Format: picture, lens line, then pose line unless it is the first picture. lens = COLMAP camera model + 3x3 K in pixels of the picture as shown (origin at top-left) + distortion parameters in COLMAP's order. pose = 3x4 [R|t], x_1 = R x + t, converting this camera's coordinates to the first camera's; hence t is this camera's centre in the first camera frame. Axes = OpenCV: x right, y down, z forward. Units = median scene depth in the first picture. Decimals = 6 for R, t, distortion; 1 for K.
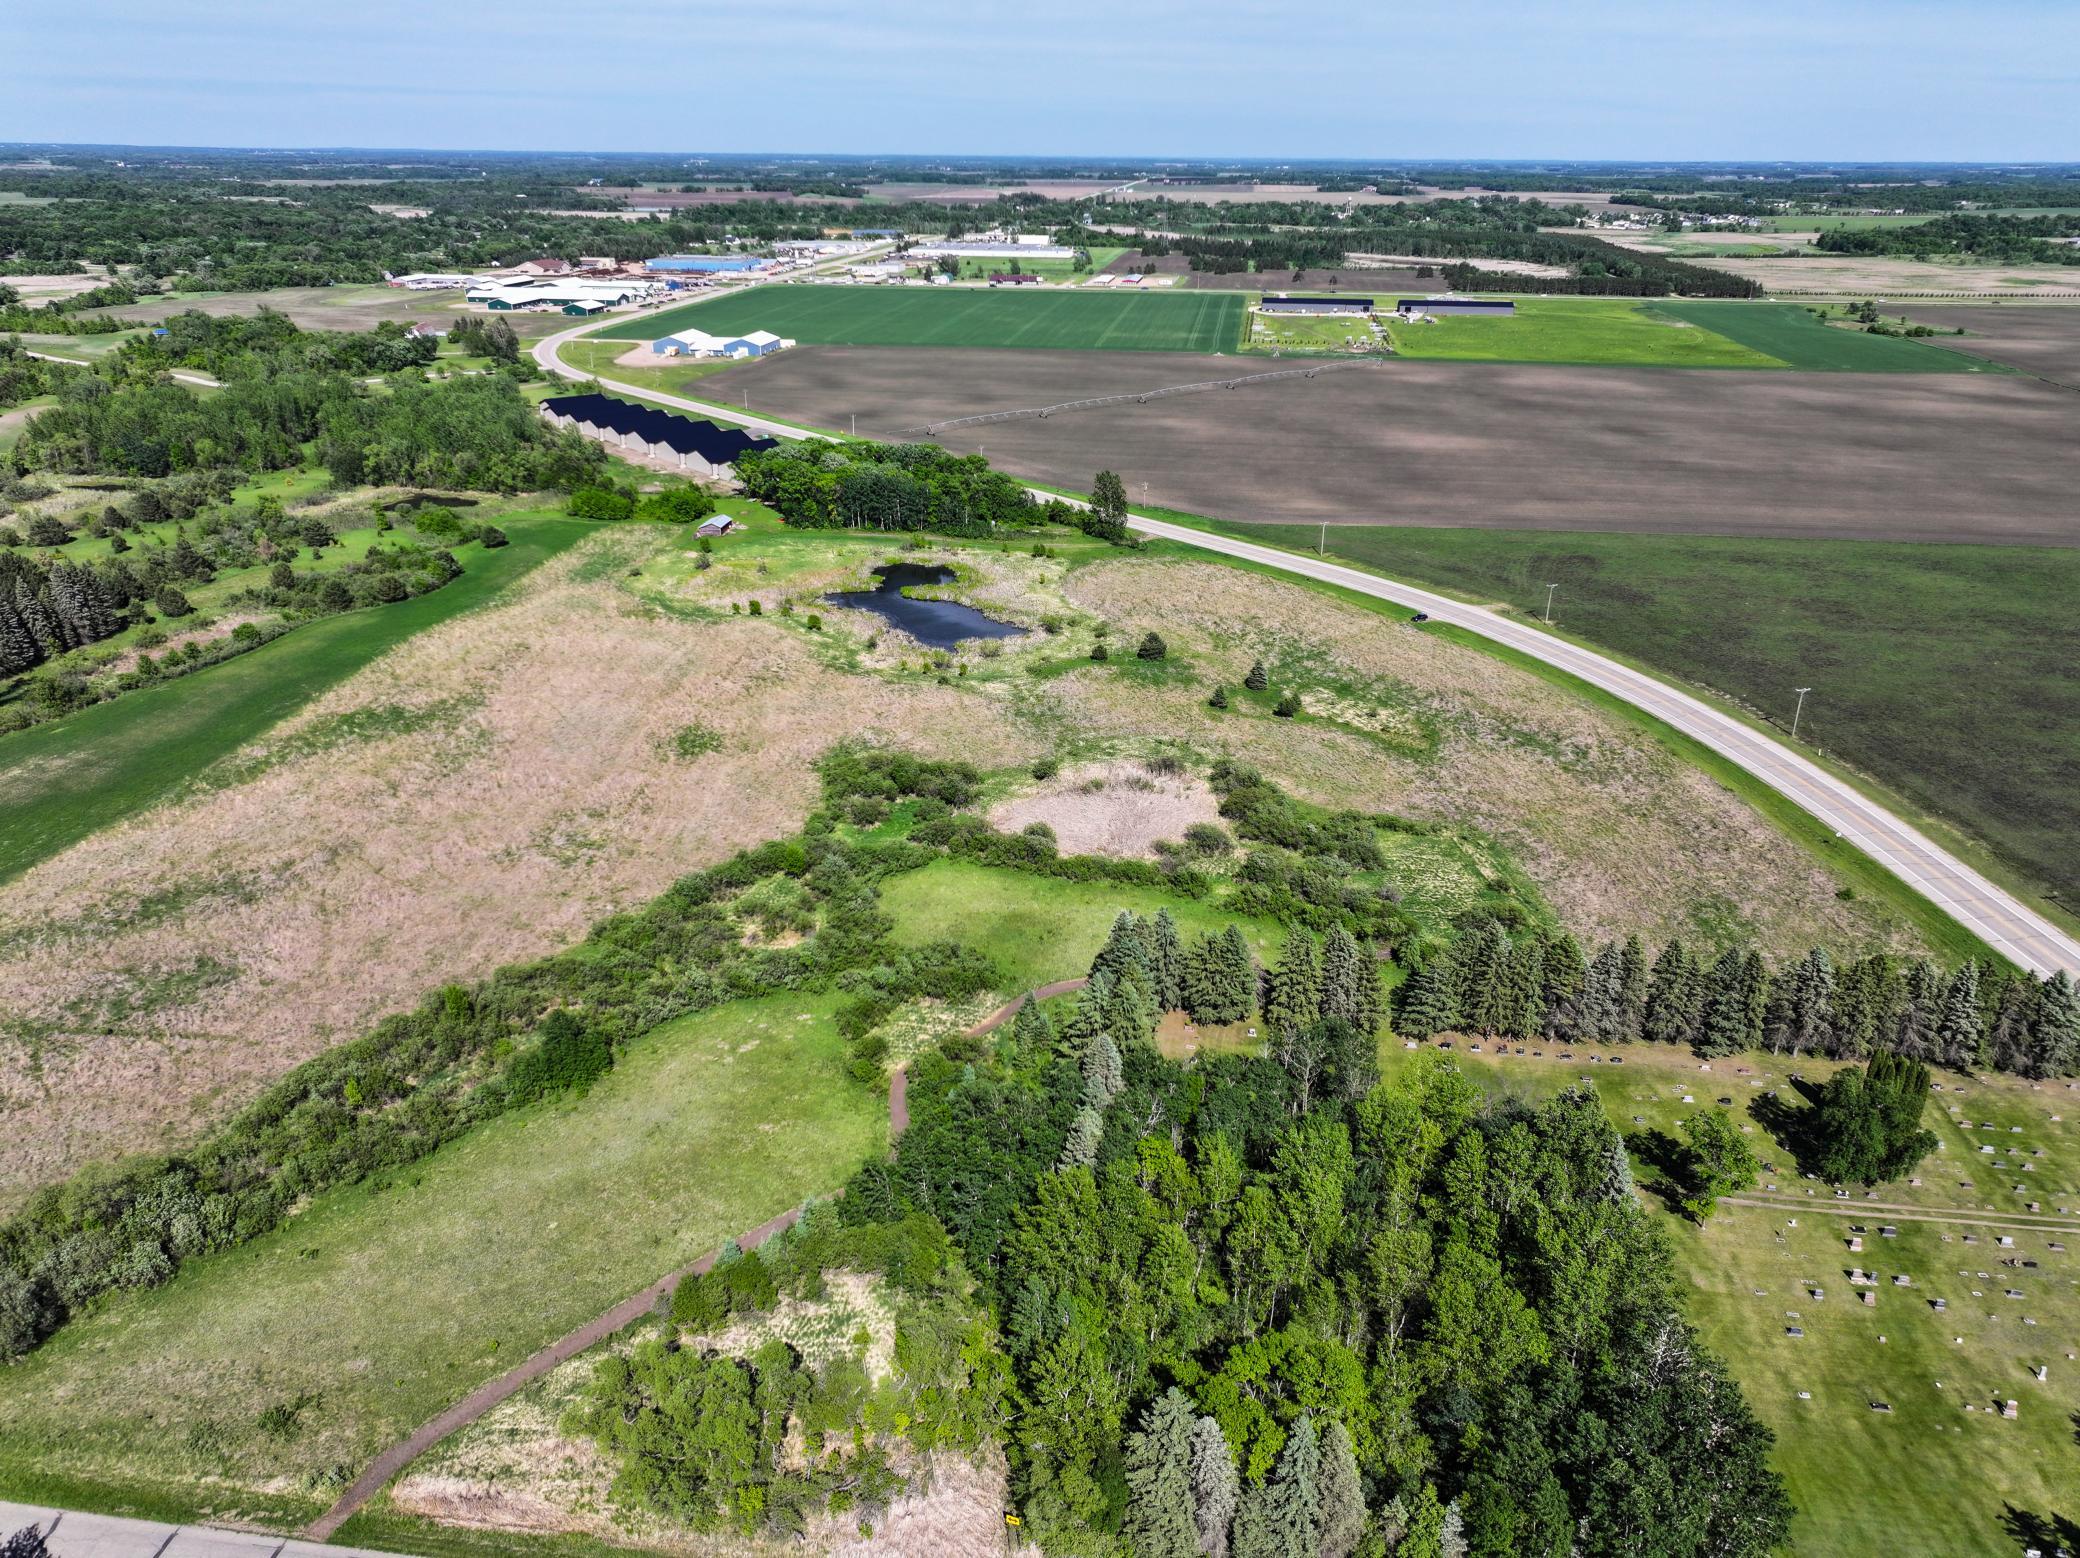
lens RADIAL K [[1448.9, 0, 1040.0], [0, 1448.9, 779.0], [0, 0, 1]] dist [-0.000799, 0.010809]
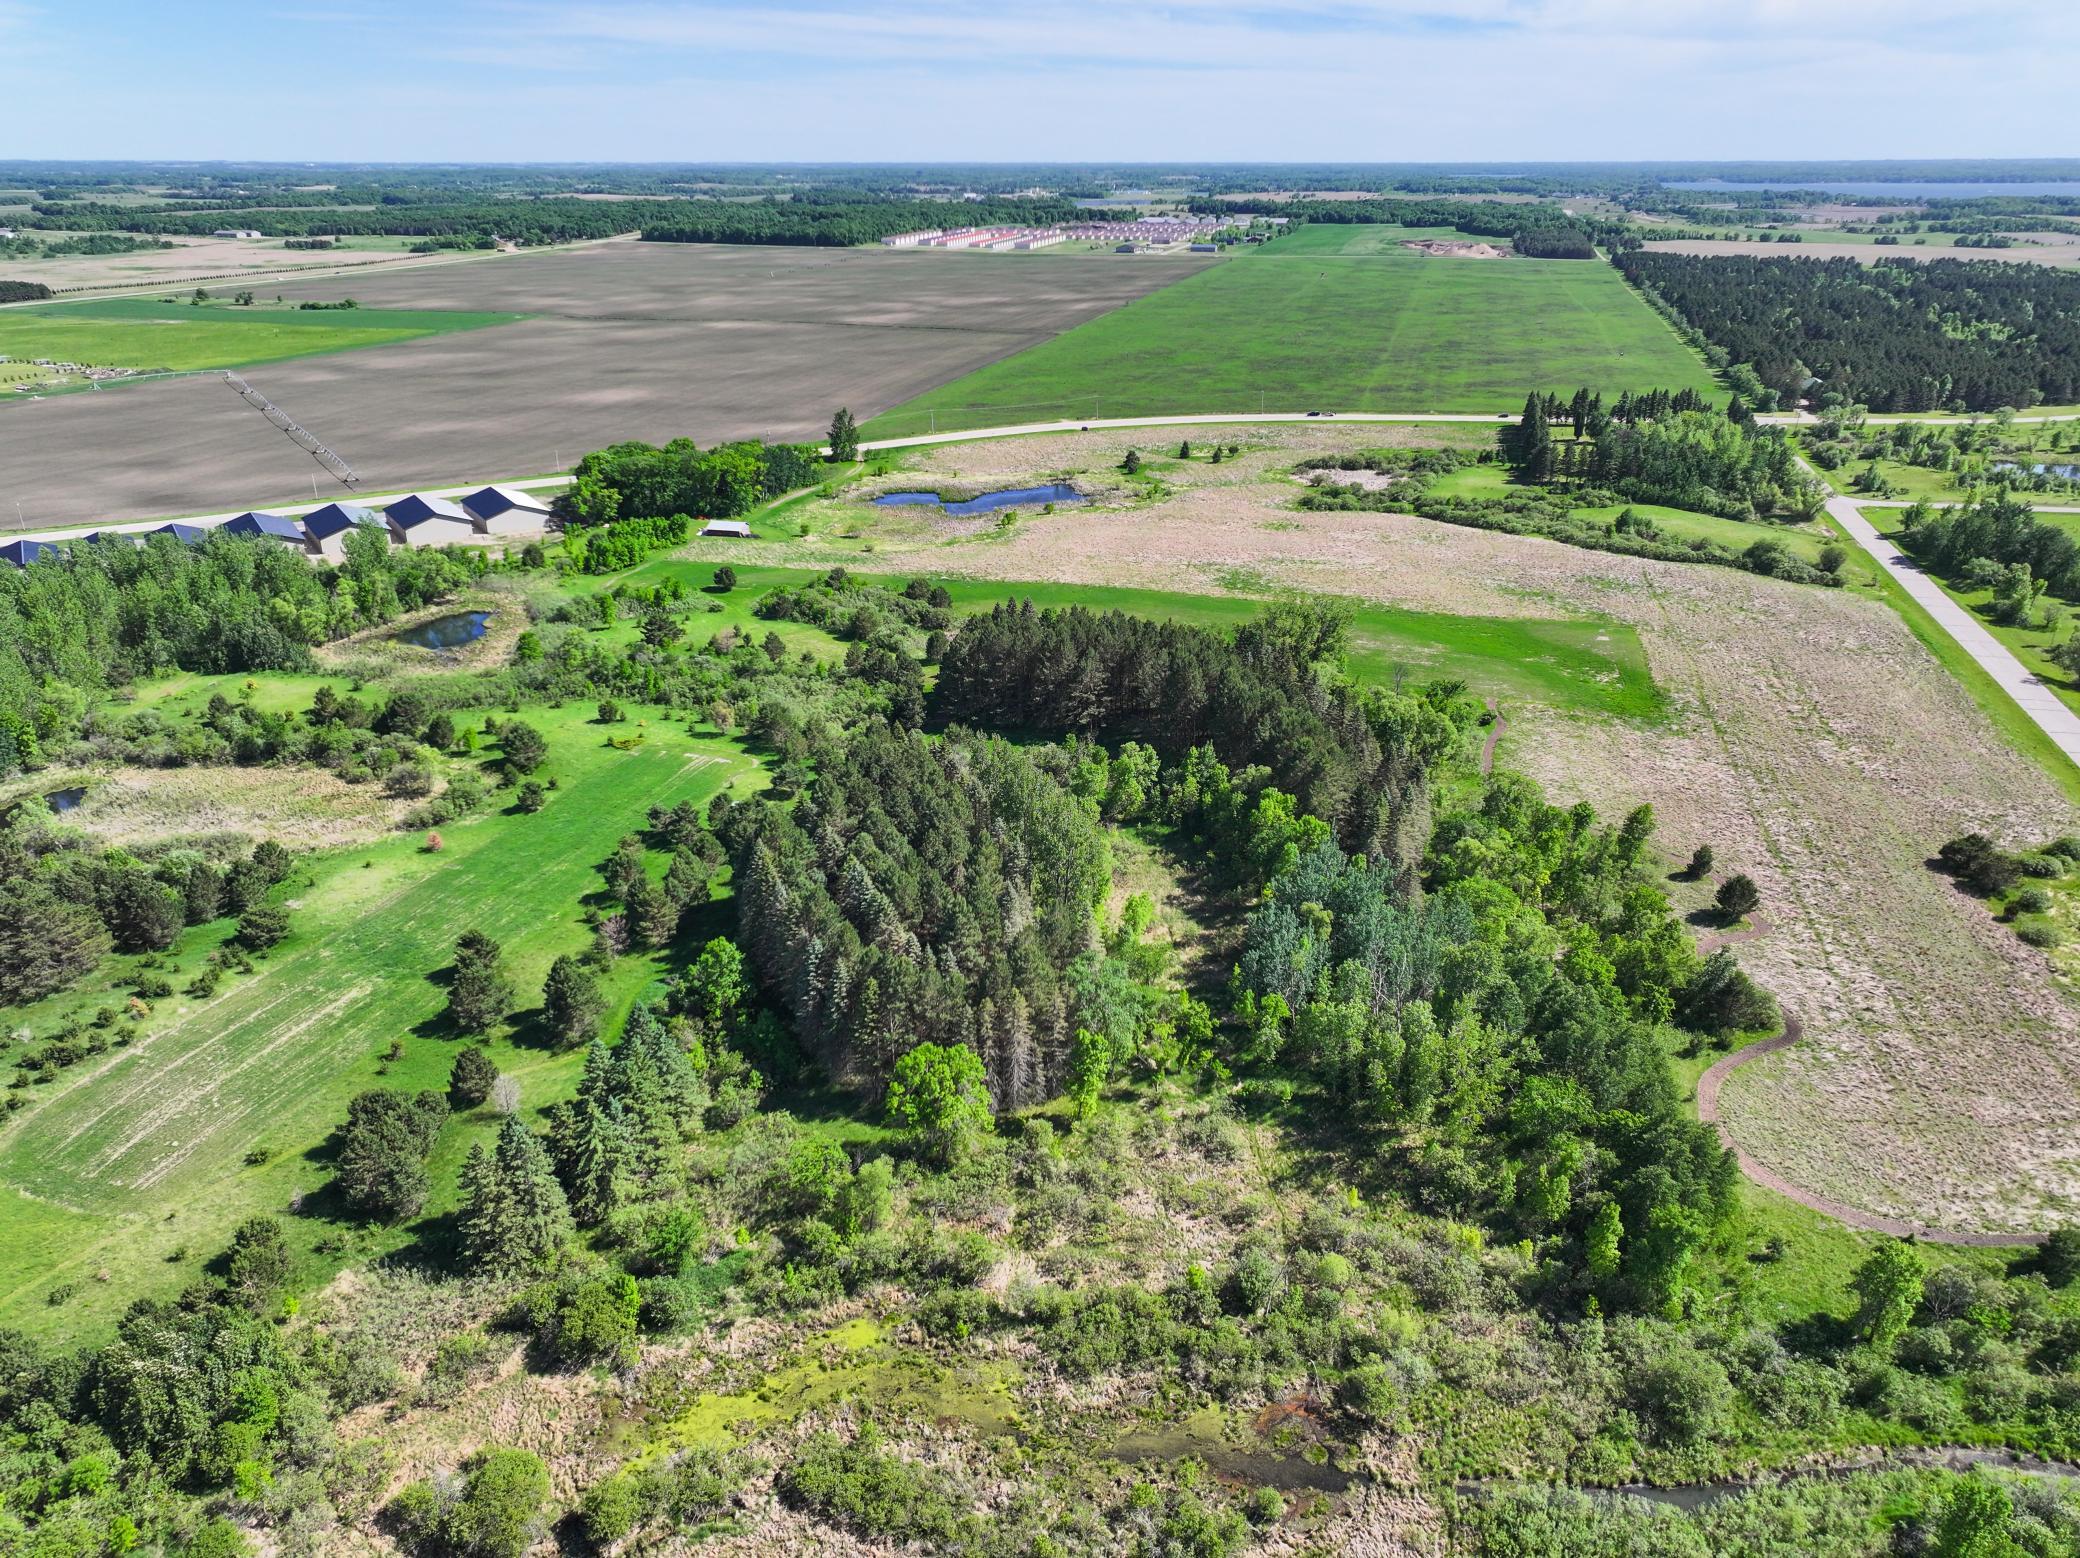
lens RADIAL K [[1454.5, 0, 1046.6], [0, 1454.5, 778.3], [0, 0, 1]] dist [0.000925, 0.015070]
pose [[0.129134, -0.396332, 0.908980, -1.291687], [0.394629, 0.861481, 0.319559, -0.281442], [-0.909721, 0.317444, 0.267650, 0.609194]]
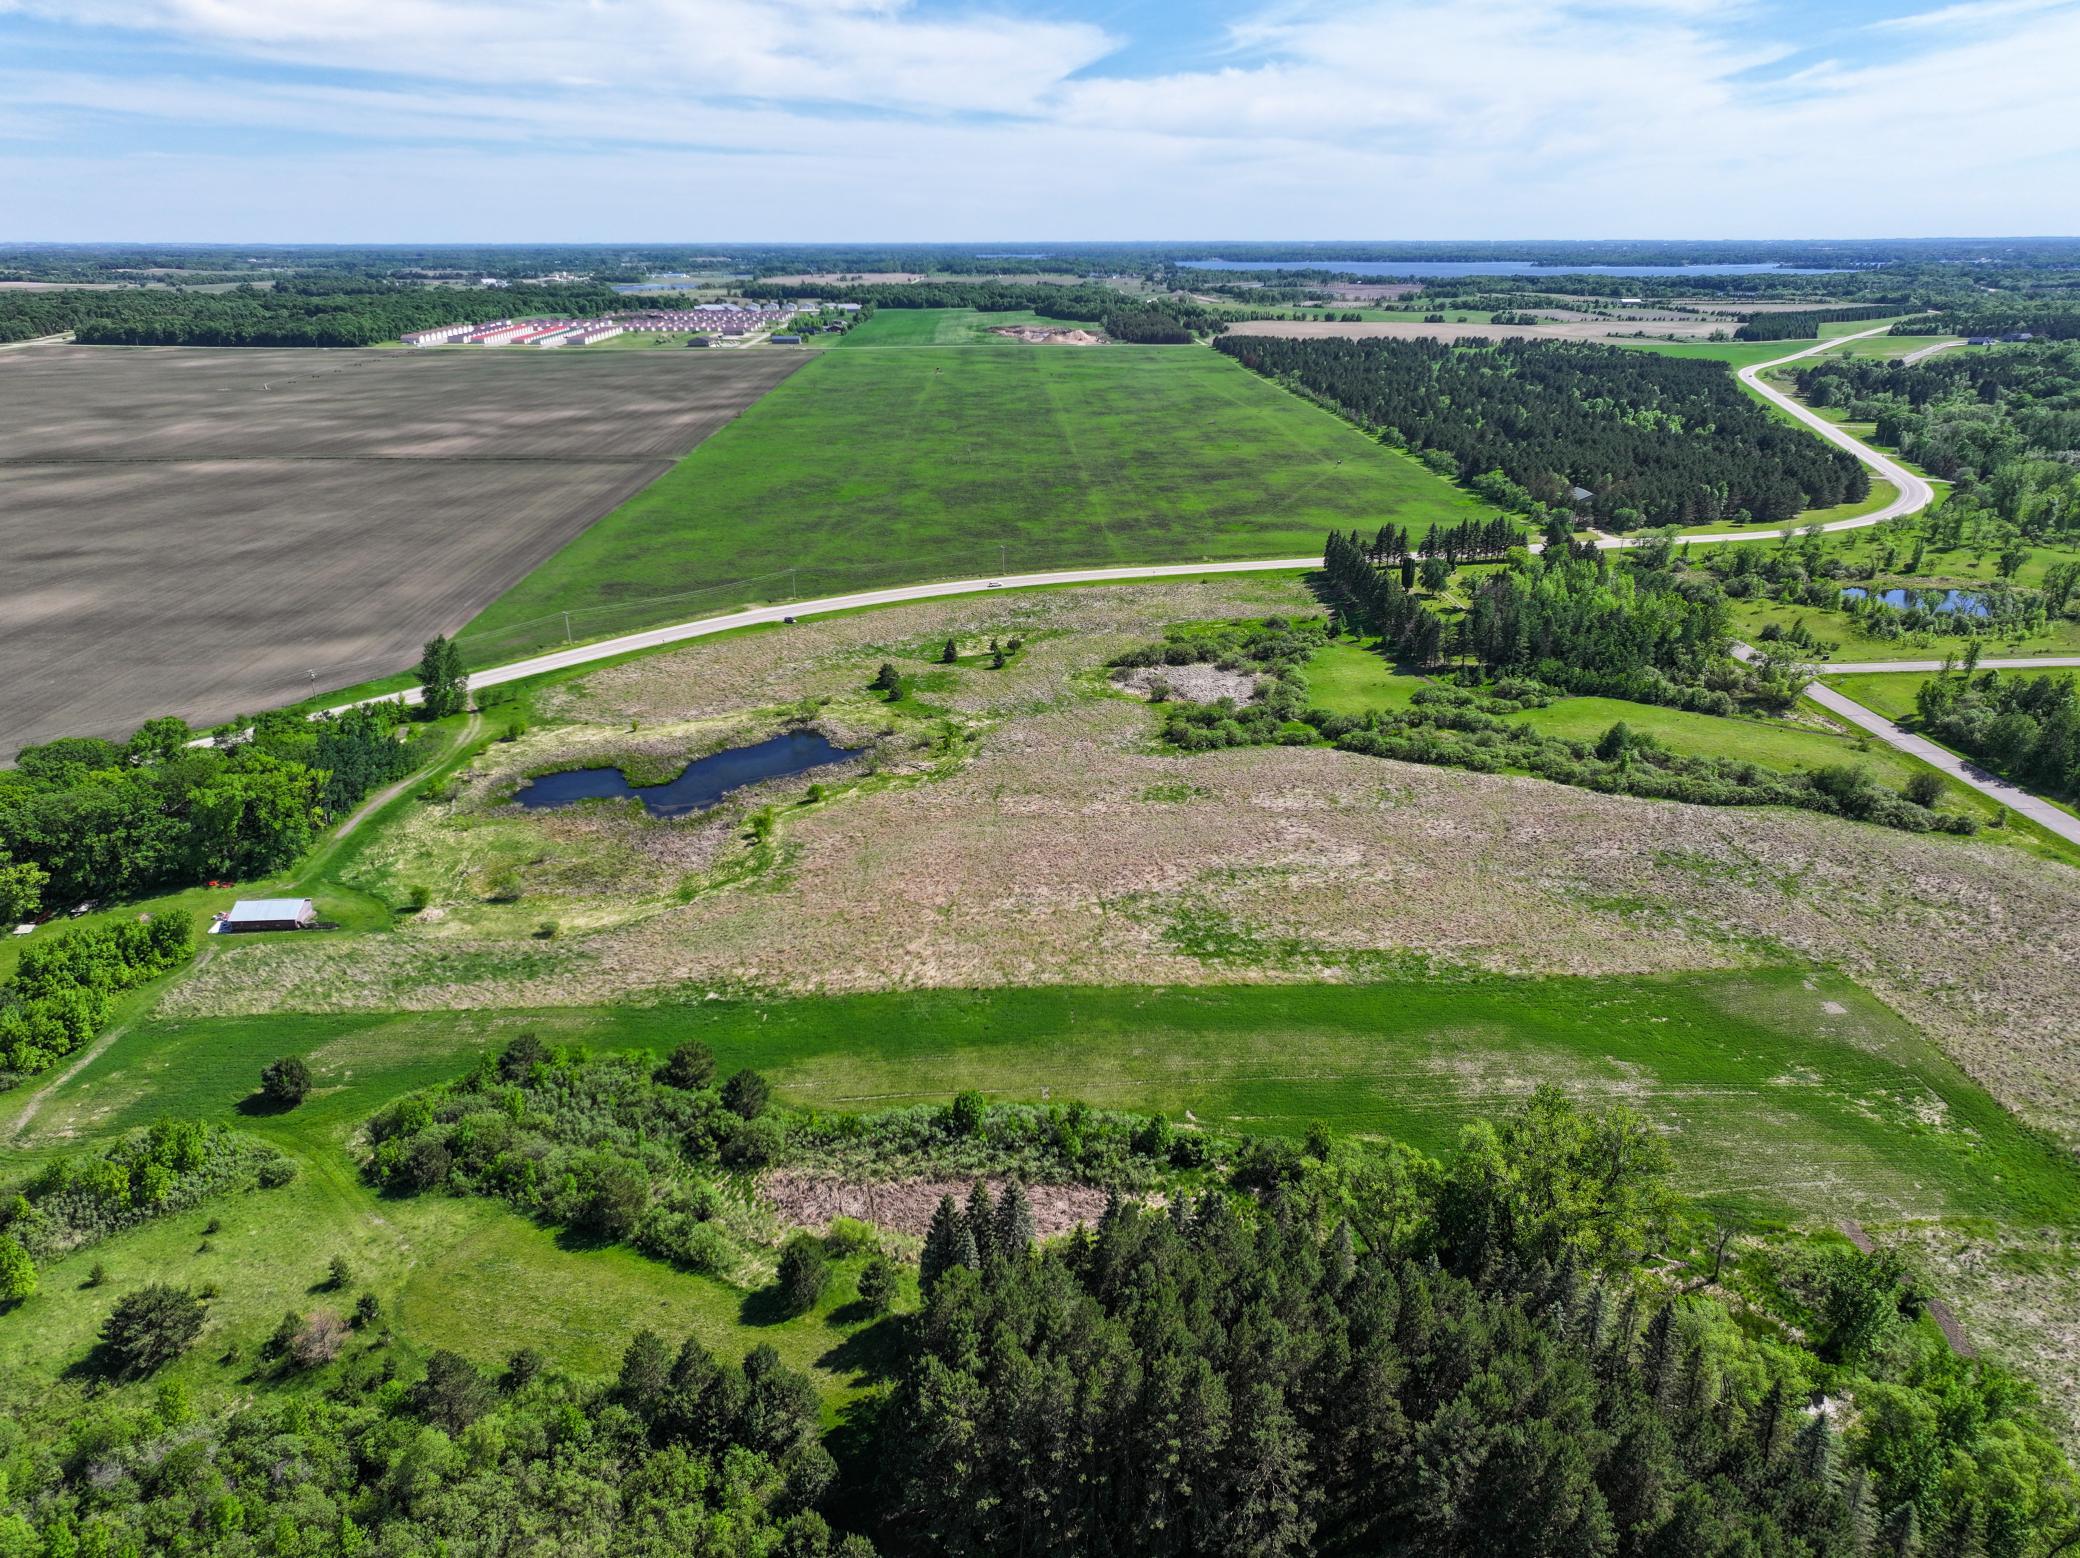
lens RADIAL K [[1454.5, 0, 1046.6], [0, 1454.5, 778.3], [0, 0, 1]] dist [0.000925, 0.015070]
pose [[-0.176707, -0.350017, 0.919925, -0.850132], [0.391974, 0.832296, 0.391969, -0.348761], [-0.902846, 0.429850, -0.009875, 0.748917]]
